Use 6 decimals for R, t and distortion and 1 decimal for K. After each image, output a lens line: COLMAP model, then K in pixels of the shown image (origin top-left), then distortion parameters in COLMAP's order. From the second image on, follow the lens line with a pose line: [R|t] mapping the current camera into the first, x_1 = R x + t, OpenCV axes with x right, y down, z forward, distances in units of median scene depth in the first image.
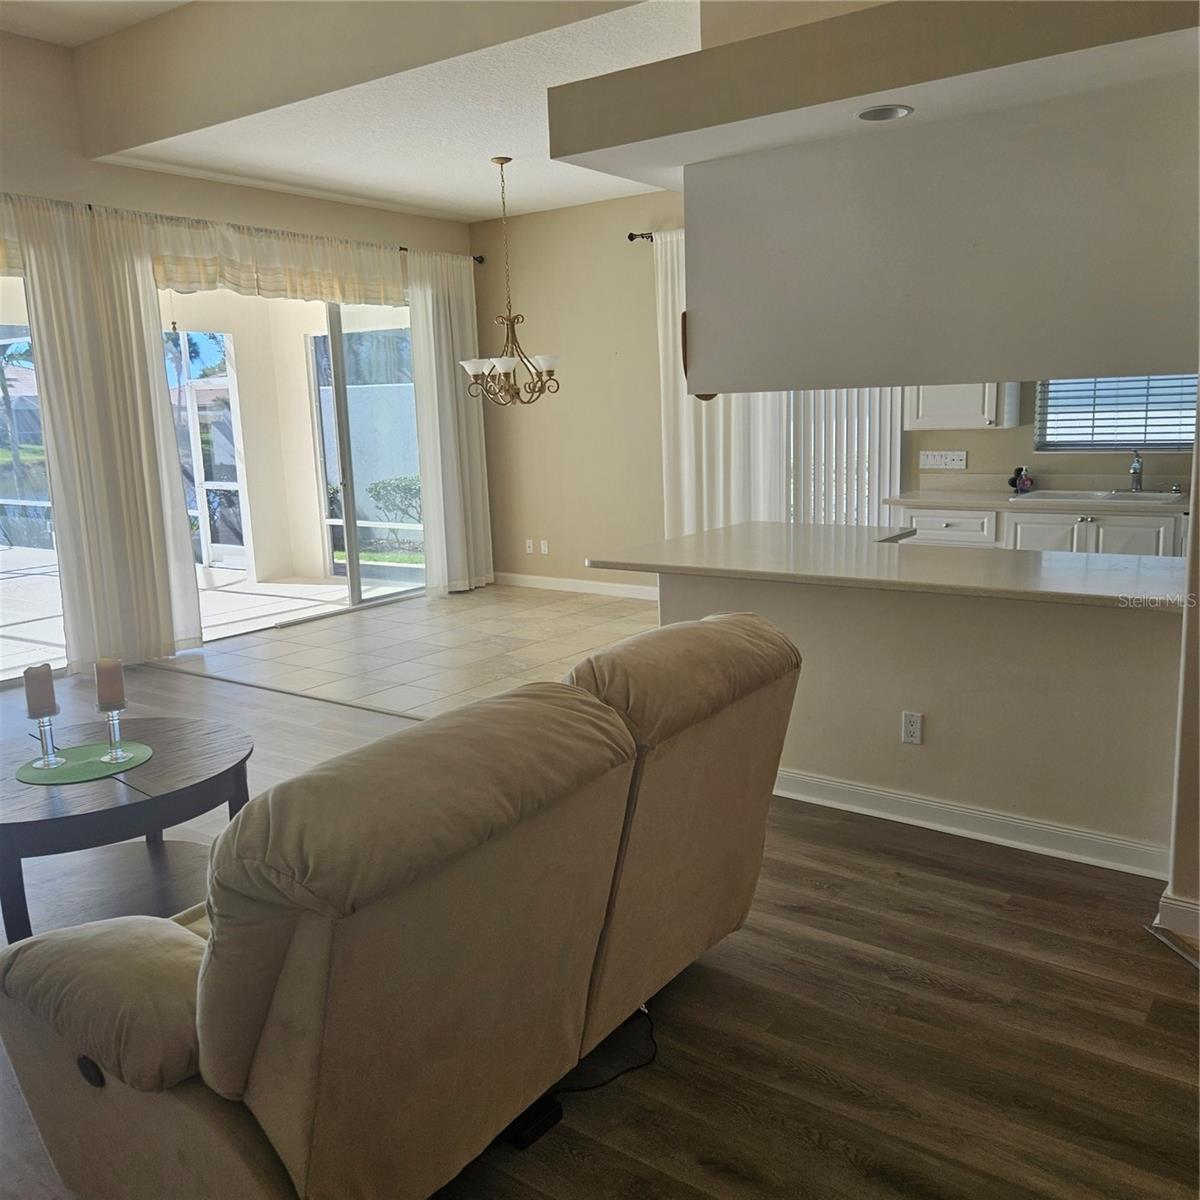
lens RADIAL K [[1070.8, 0, 623.6], [0, 1070.8, 582.4], [0, 0, 1]] dist [0.085831, -0.060845]
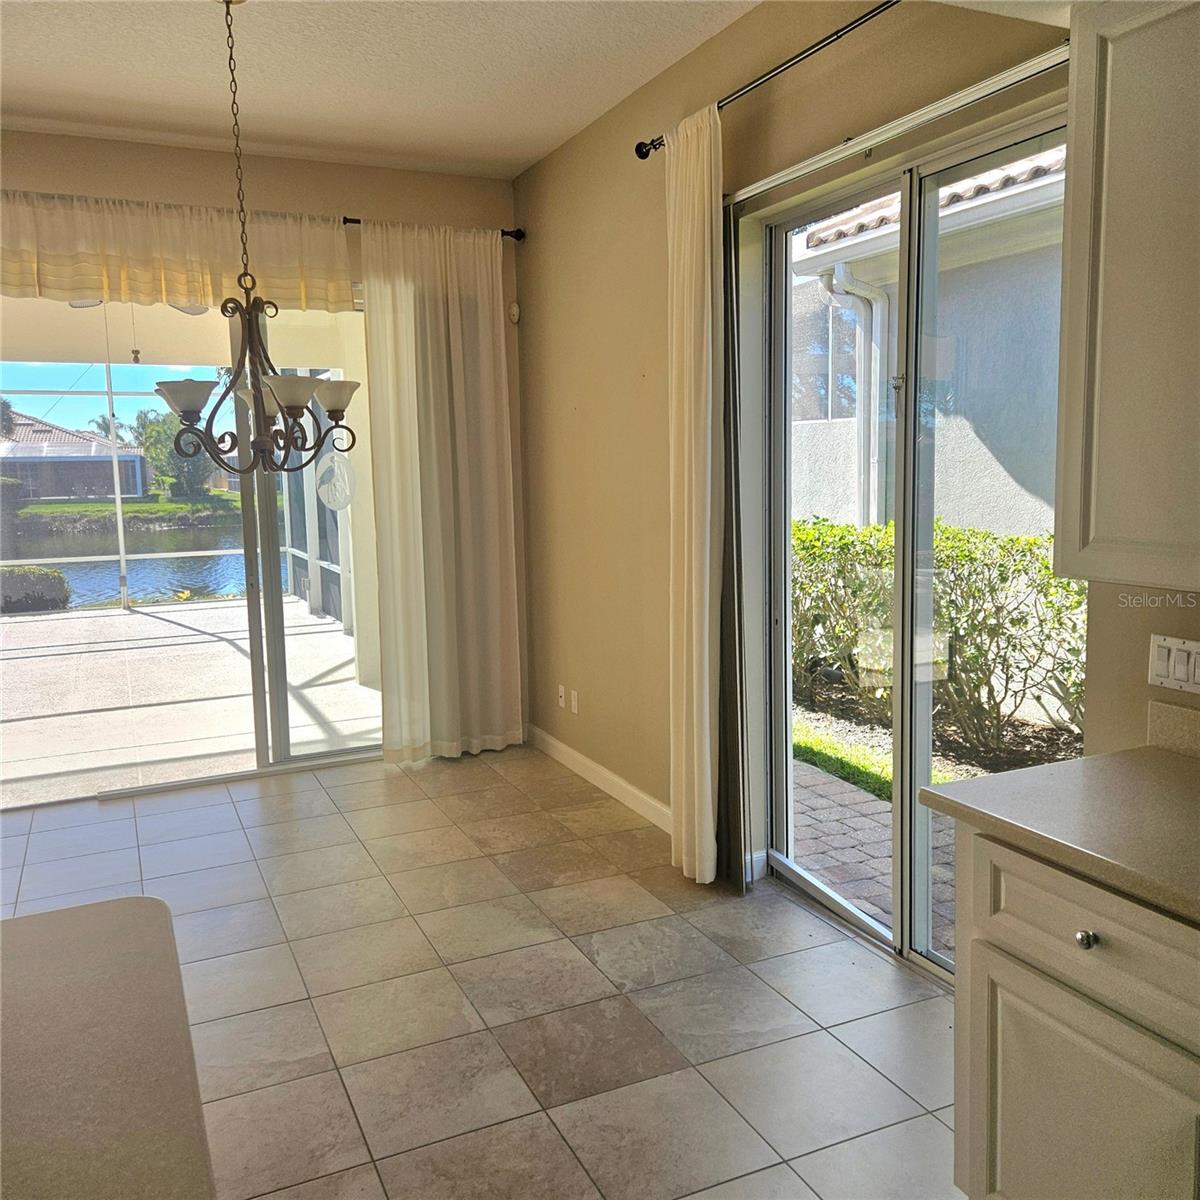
lens RADIAL K [[1070.8, 0, 603.1], [0, 1070.8, 589.3], [0, 0, 1]] dist [0.085831, -0.060845]
pose [[0.870948, 0.072649, -0.485974, 0.276157], [-0.088394, 0.996040, -0.009519, -0.111815], [0.483358, 0.051248, 0.873921, 0.586734]]
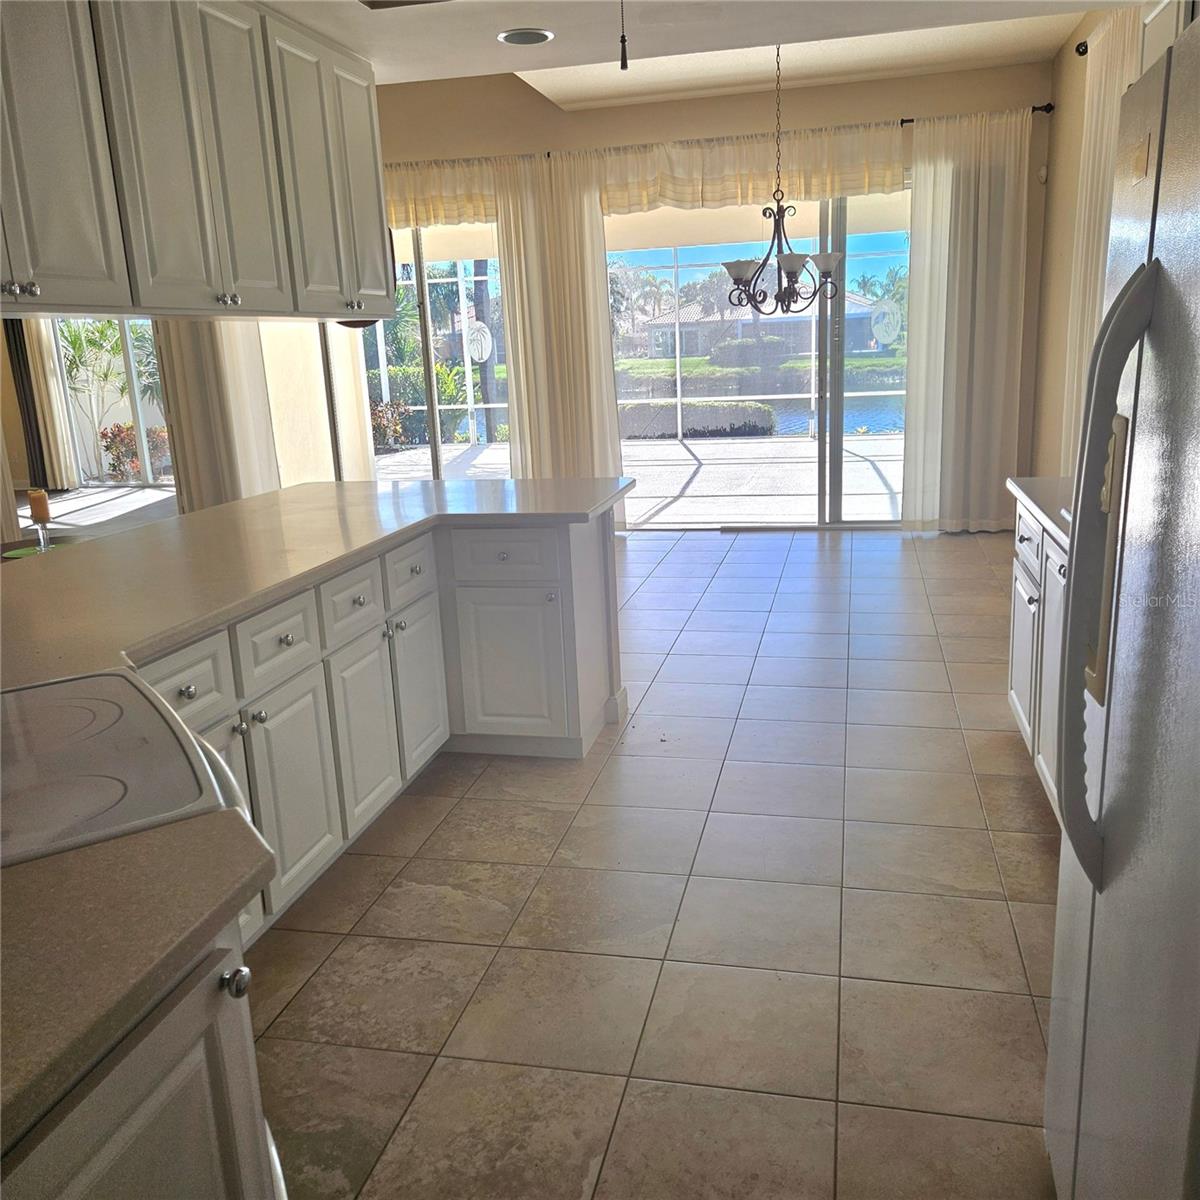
lens RADIAL K [[1070.8, 0, 620.4], [0, 1070.8, 592.1], [0, 0, 1]] dist [0.085831, -0.060845]
pose [[0.400290, 0.224650, -0.888426, 0.616017], [-0.121805, 0.973927, 0.191390, -0.092548], [0.908257, 0.031603, 0.417217, 0.496923]]
